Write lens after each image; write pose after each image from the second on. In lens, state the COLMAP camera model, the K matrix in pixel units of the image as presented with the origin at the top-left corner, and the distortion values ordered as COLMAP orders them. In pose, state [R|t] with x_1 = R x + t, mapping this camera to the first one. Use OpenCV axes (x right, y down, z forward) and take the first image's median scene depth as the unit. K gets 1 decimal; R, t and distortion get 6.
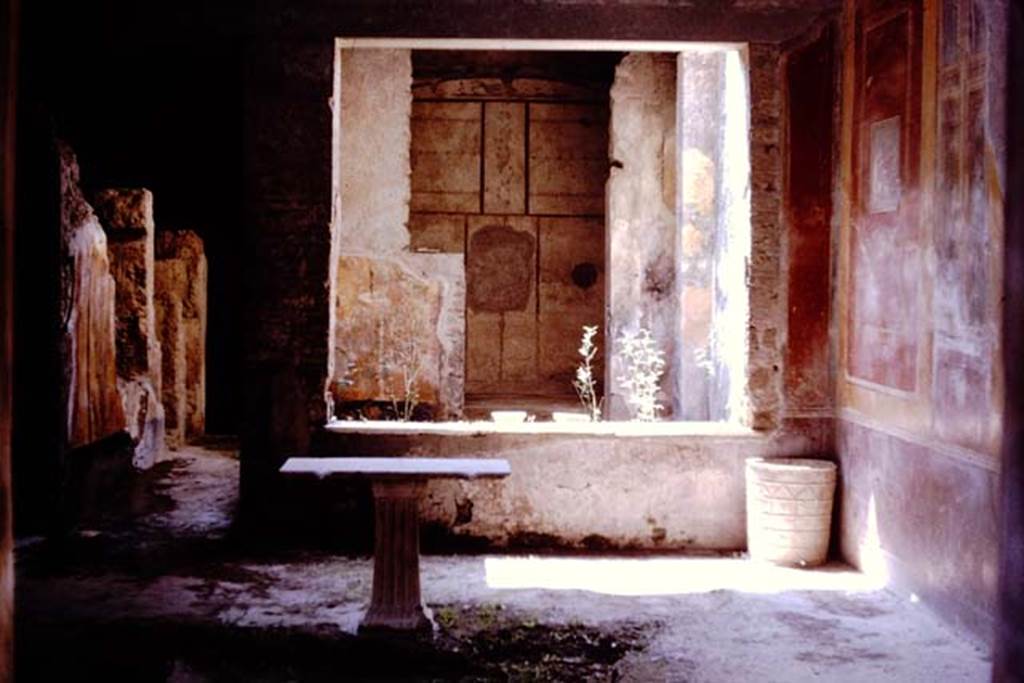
lens RADIAL K [[1667.2, 0, 541.7], [0, 1667.2, 340.5], [0, 0, 1]] dist [-0.272465, 1.041462]
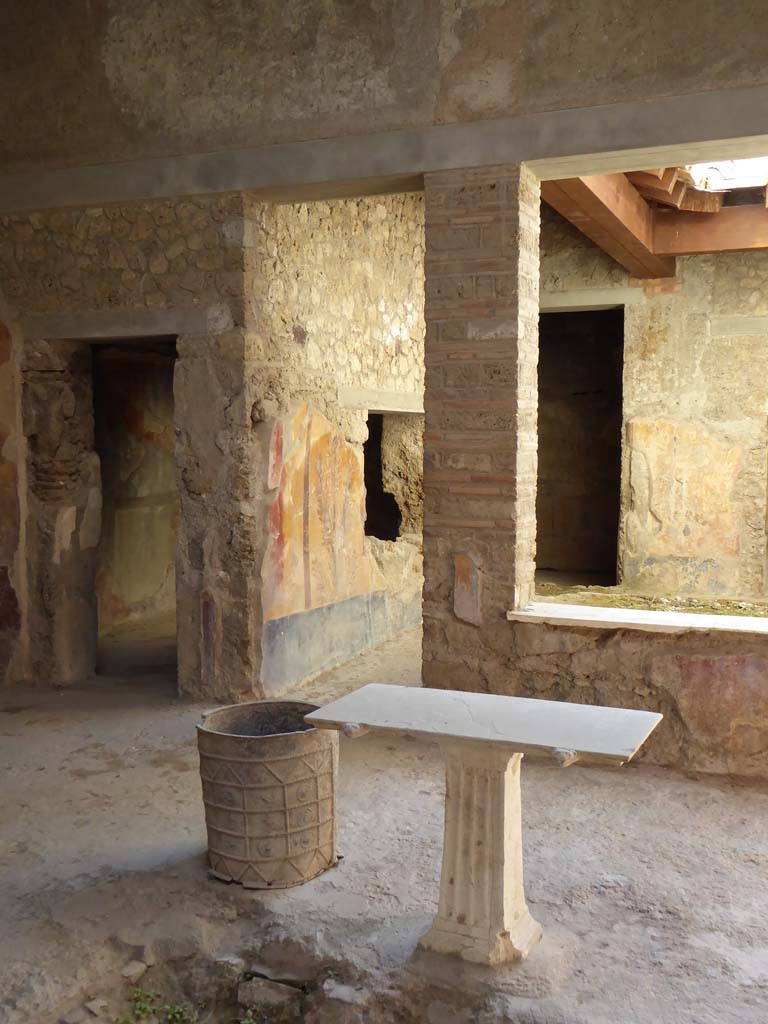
lens RADIAL K [[1065.2, 0, 390.9], [0, 1065.2, 513.1], [0, 0, 1]] dist [0.023865, -0.021969]
pose [[0.896580, 0.019996, -0.442430, 0.039131], [-0.007100, 0.999501, 0.030784, -0.011553], [0.442825, -0.024459, 0.896274, 0.296697]]
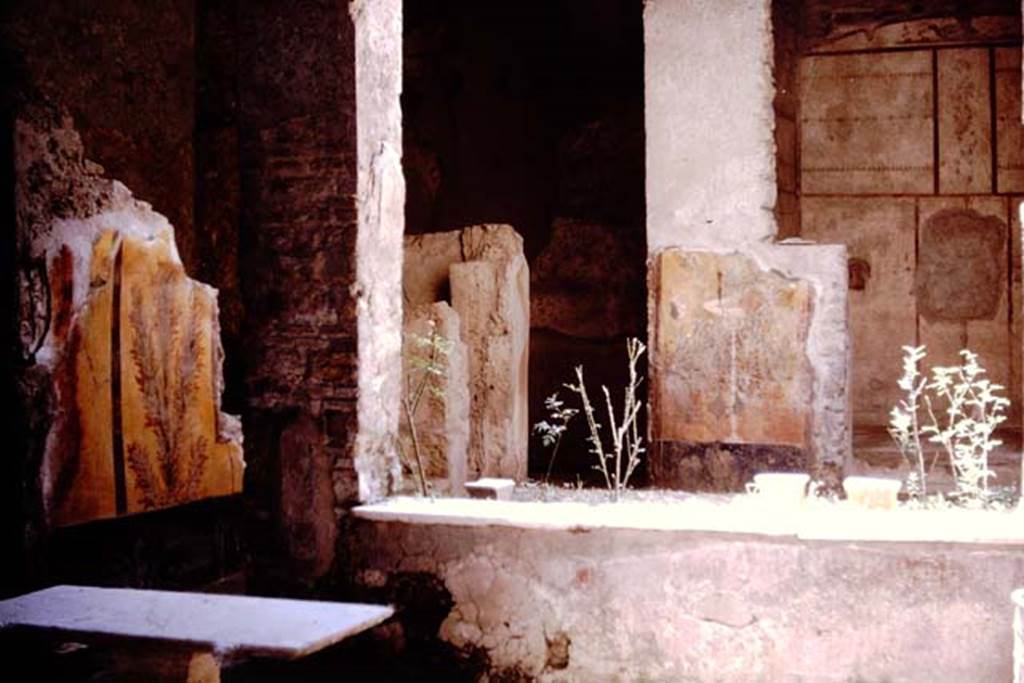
lens RADIAL K [[1667.2, 0, 541.7], [0, 1667.2, 340.5], [0, 0, 1]] dist [-0.272465, 1.041462]
pose [[0.914933, -0.009512, -0.403494, 0.126839], [0.007506, 0.999950, -0.006551, -0.005891], [0.403537, 0.002965, 0.914959, 0.277811]]
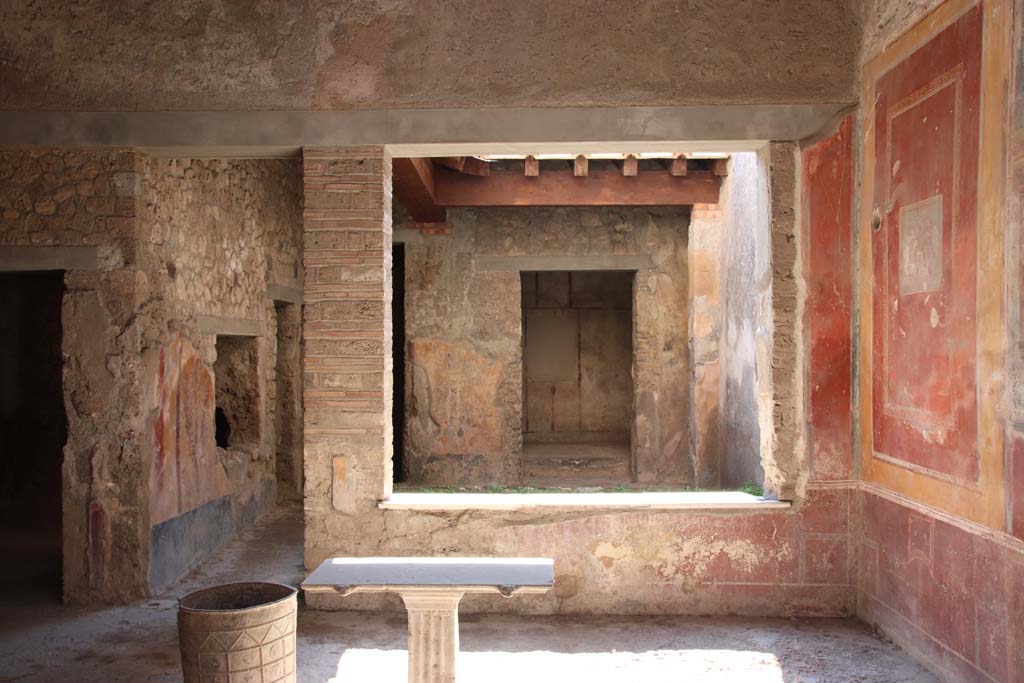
lens RADIAL K [[1017.2, 0, 512.0], [0, 1017.2, 351.8], [0, 0, 1]] dist [-0.071868, 0.273959]
pose [[0.997309, -0.017214, -0.071264, 0.002072], [0.014731, 0.999271, -0.035223, -0.014202], [0.071818, 0.034079, 0.996835, 0.217371]]
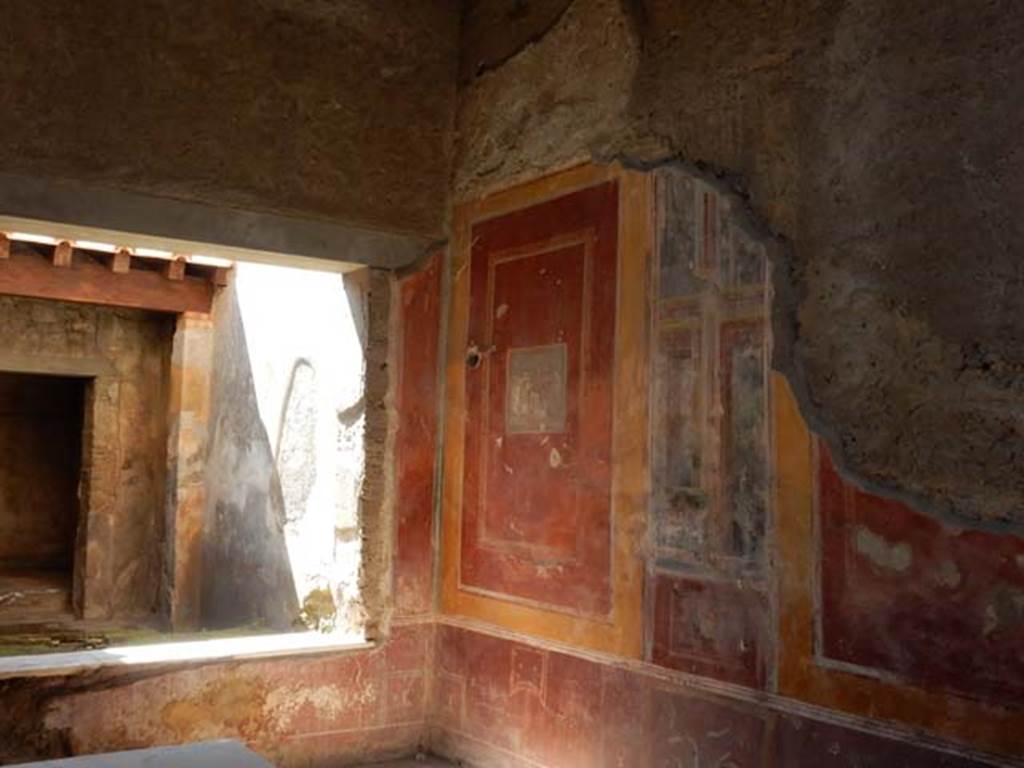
lens RADIAL K [[1036.4, 0, 505.1], [0, 1036.4, 394.4], [0, 0, 1]] dist [-0.021407, 0.008486]
pose [[0.850764, 0.042688, 0.523811, -0.088705], [0.007144, 0.995664, -0.092745, -0.024010], [-0.525499, 0.082646, 0.846770, 0.261343]]
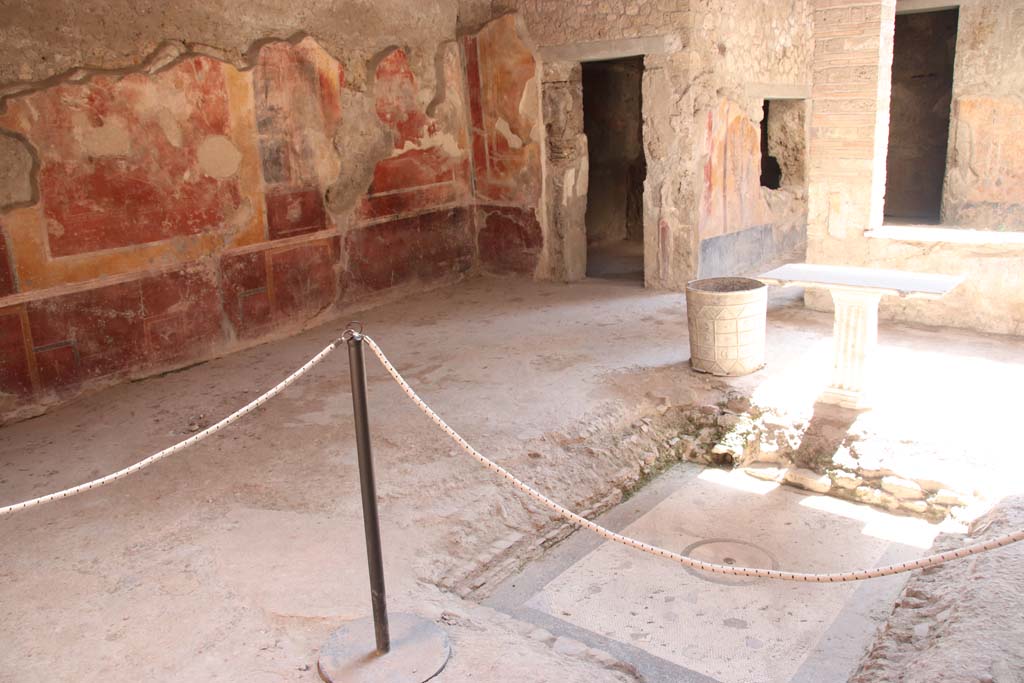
lens RADIAL K [[852.8, 0, 509.6], [0, 852.8, 345.4], [0, 0, 1]] dist [-0.152865, 0.157543]
pose [[0.749092, 0.125759, -0.650419, 0.067175], [0.026637, 0.975304, 0.219254, -0.009642], [0.661930, -0.181567, 0.727243, 0.185543]]
